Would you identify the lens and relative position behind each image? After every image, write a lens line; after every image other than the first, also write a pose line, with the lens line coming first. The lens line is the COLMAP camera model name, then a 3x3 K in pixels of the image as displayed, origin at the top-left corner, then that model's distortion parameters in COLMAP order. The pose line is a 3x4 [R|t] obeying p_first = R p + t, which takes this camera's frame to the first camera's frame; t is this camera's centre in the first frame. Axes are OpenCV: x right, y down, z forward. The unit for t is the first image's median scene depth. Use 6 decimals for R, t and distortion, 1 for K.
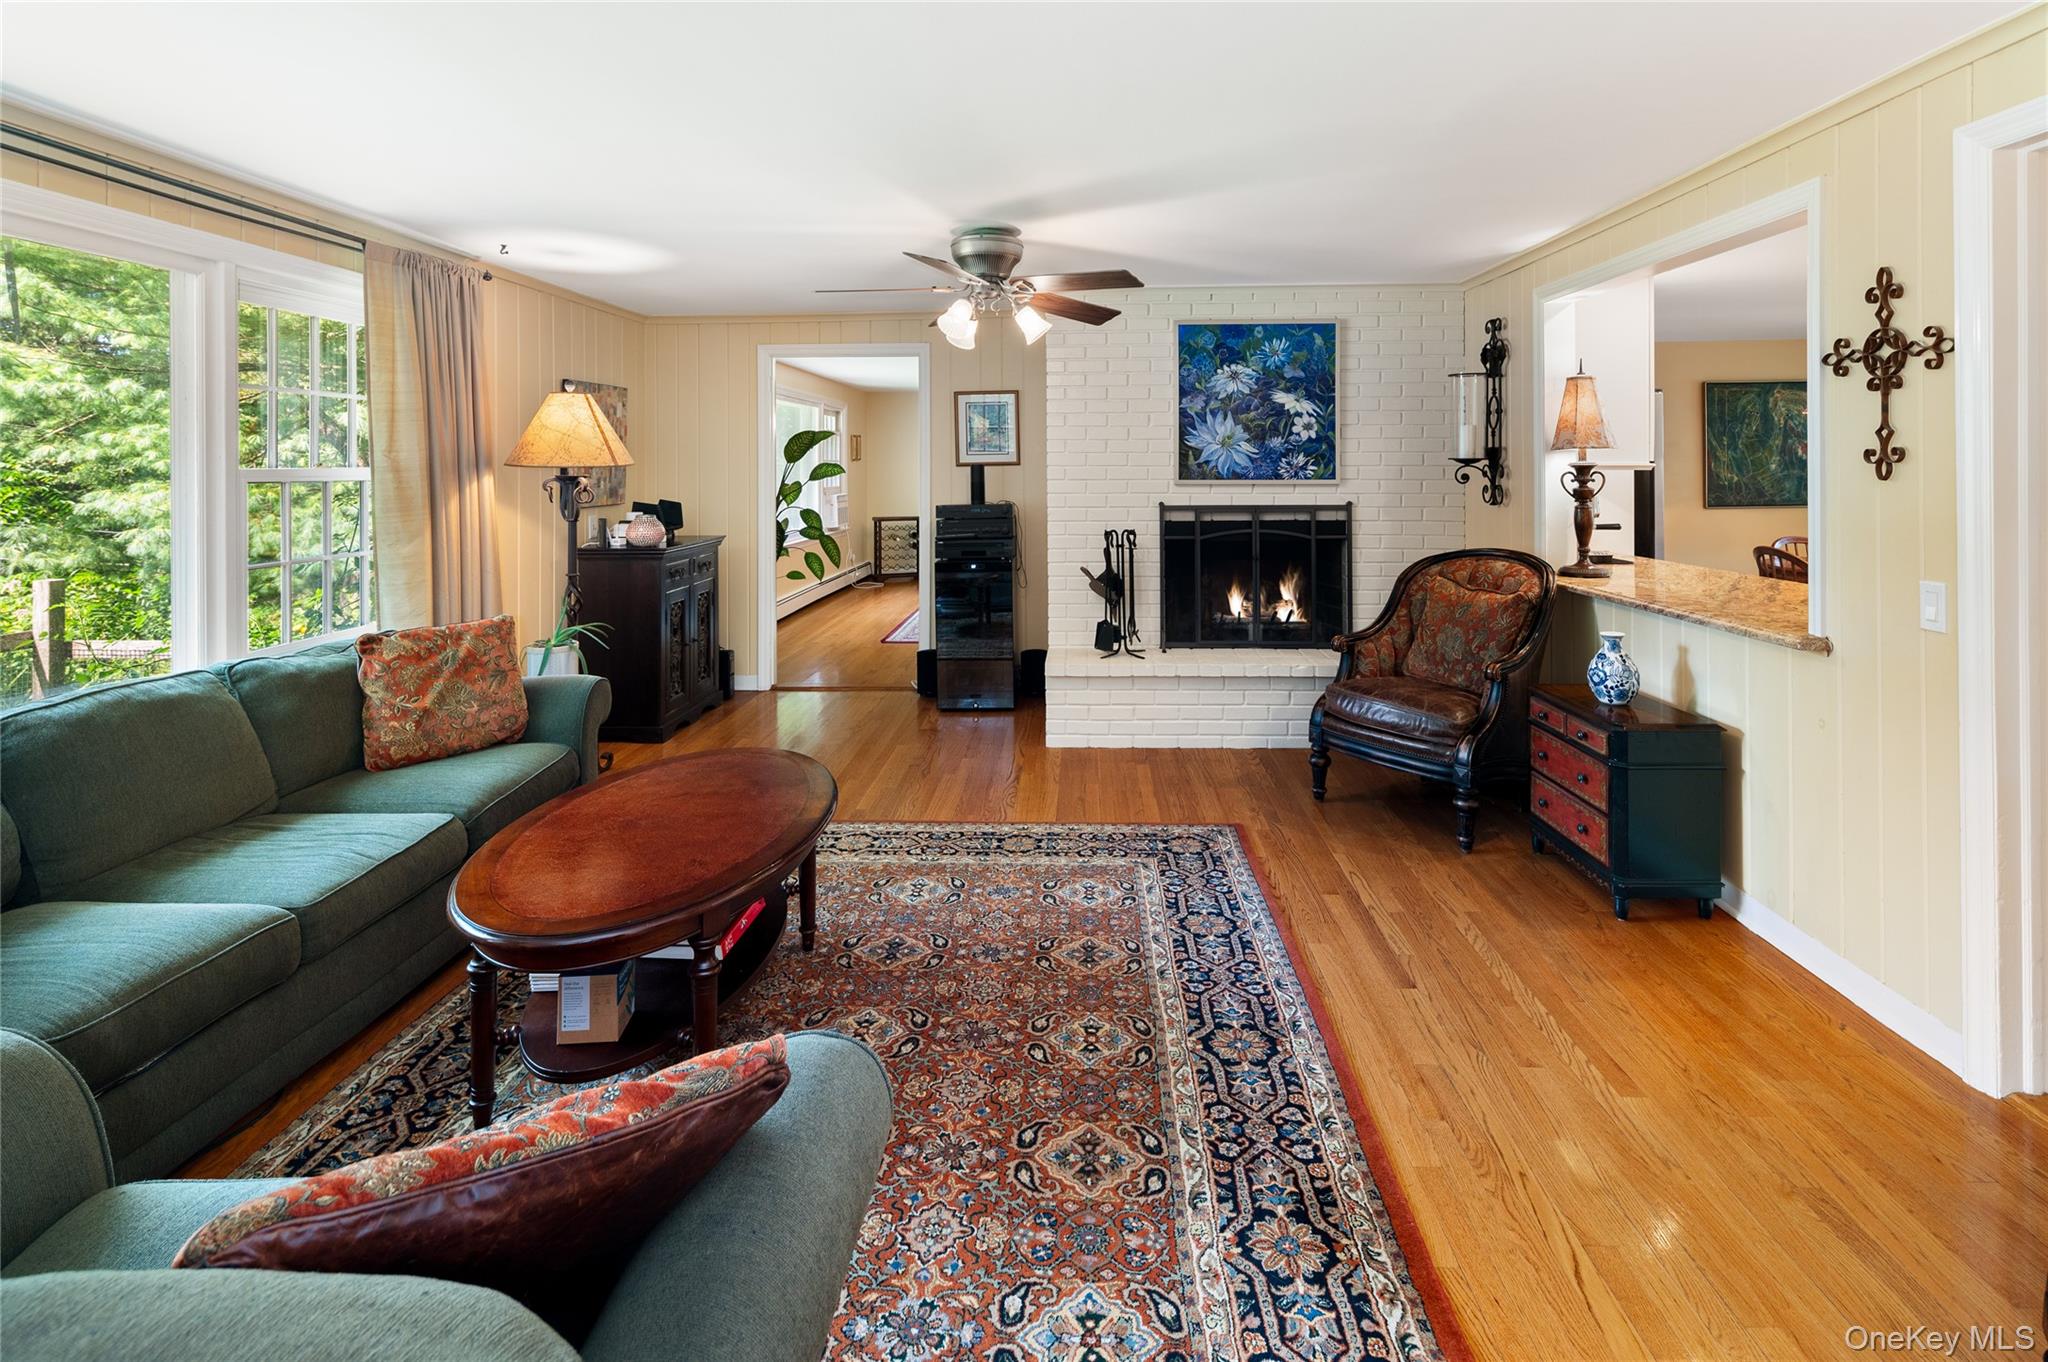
lens RADIAL K [[990.2, 0, 1030.3], [0, 990.2, 461.6], [0, 0, 1]] dist [-0.000926, -0.001492]
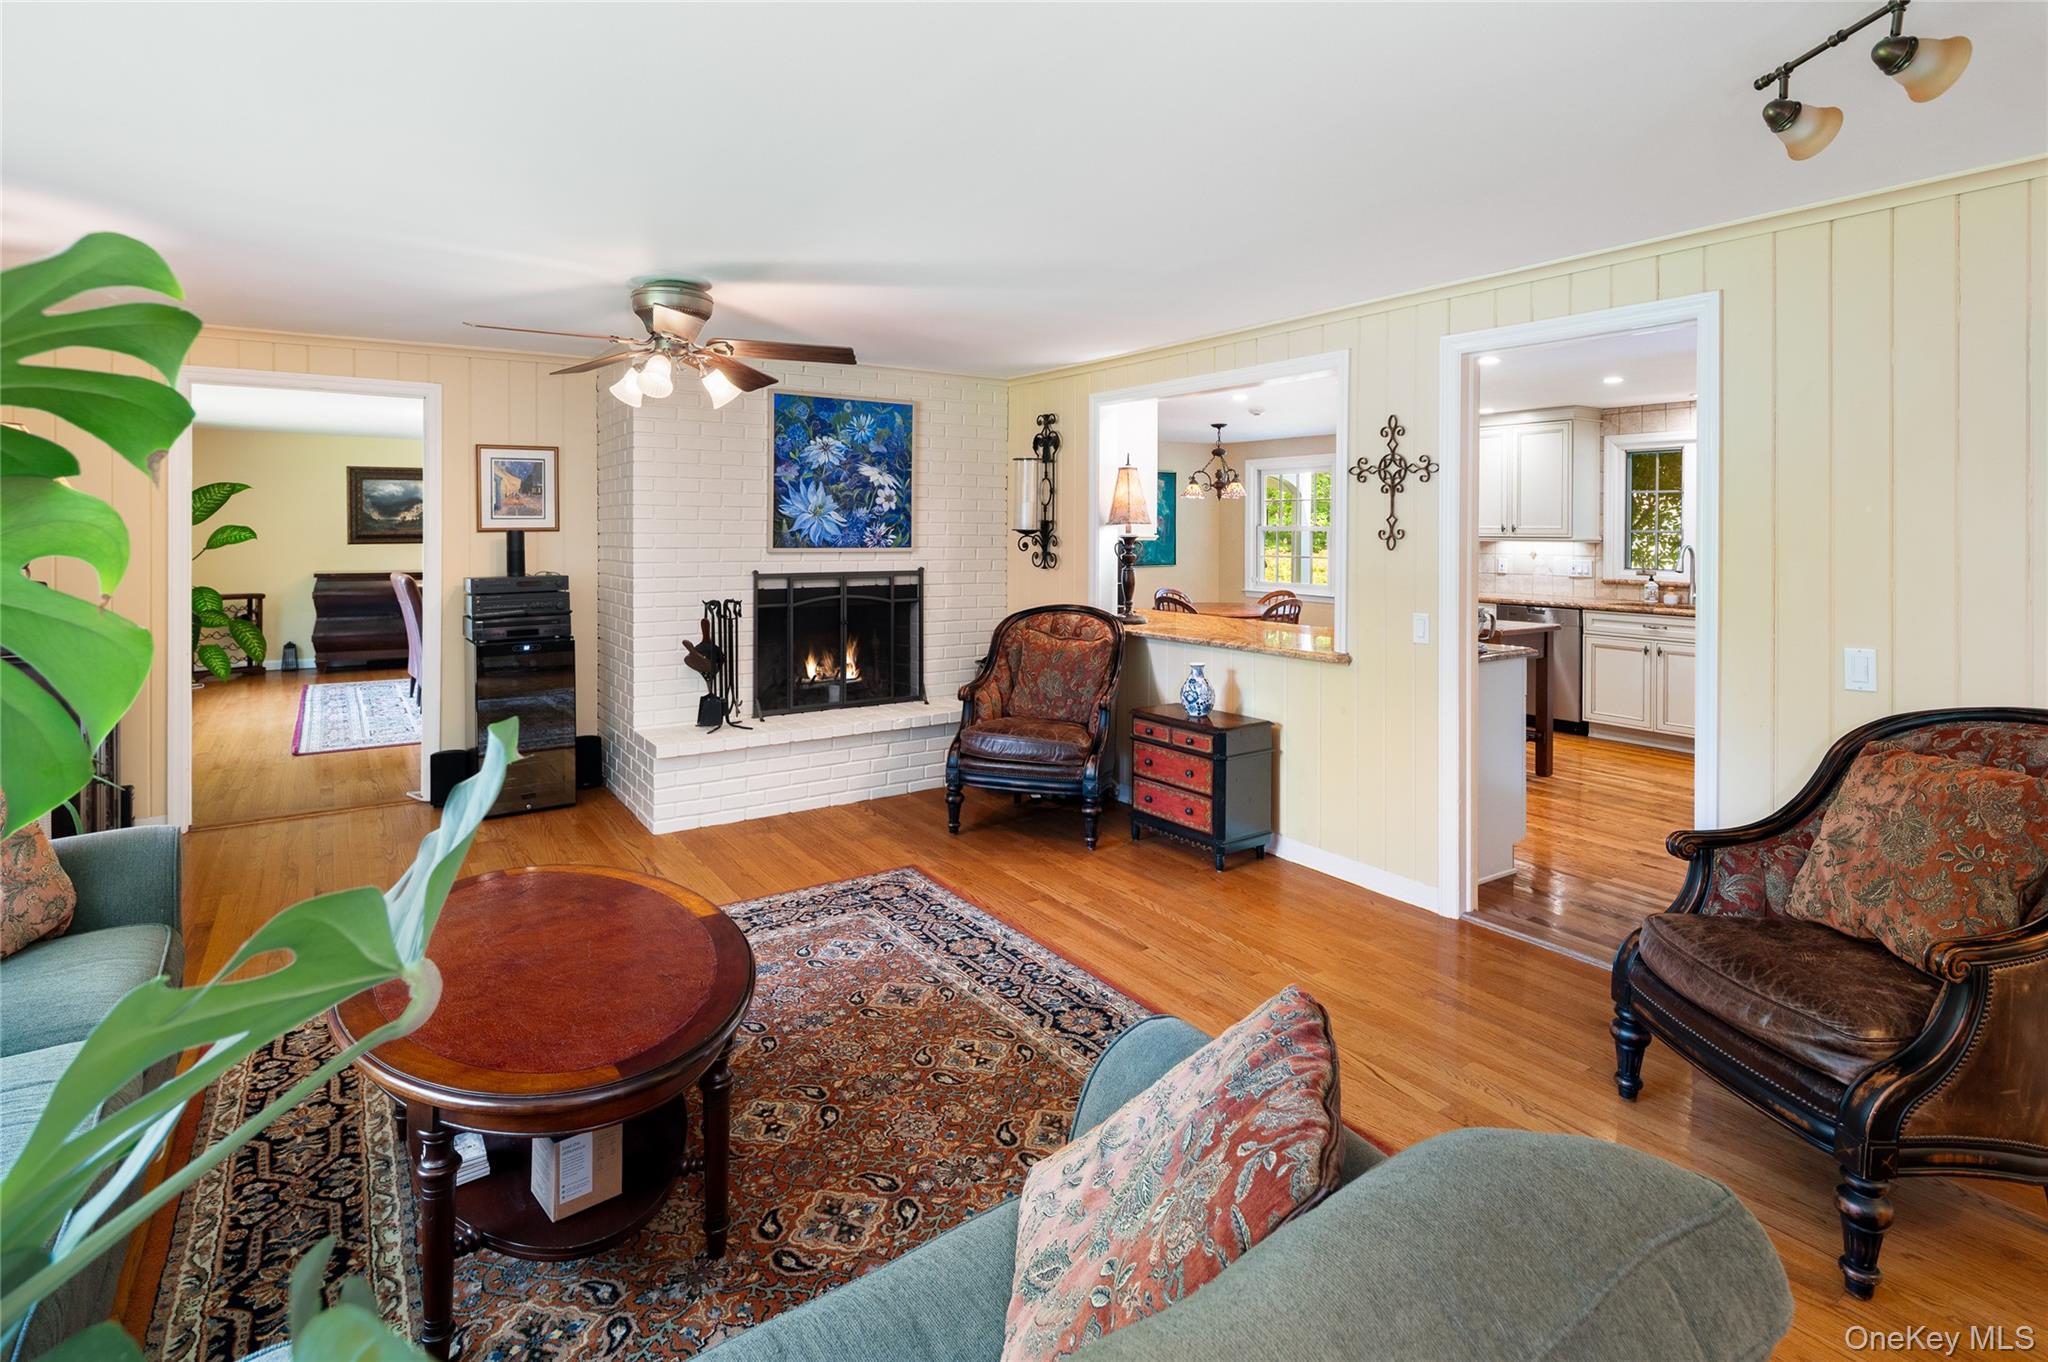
lens RADIAL K [[1008.0, 0, 1029.7], [0, 1008.0, 529.7], [0, 0, 1]] dist [-0.000975, -0.001262]
pose [[0.801826, 0.008459, 0.597497, -0.278860], [-0.011152, 0.999937, 0.000809, -0.004297], [-0.597453, -0.007312, 0.801870, 0.028390]]
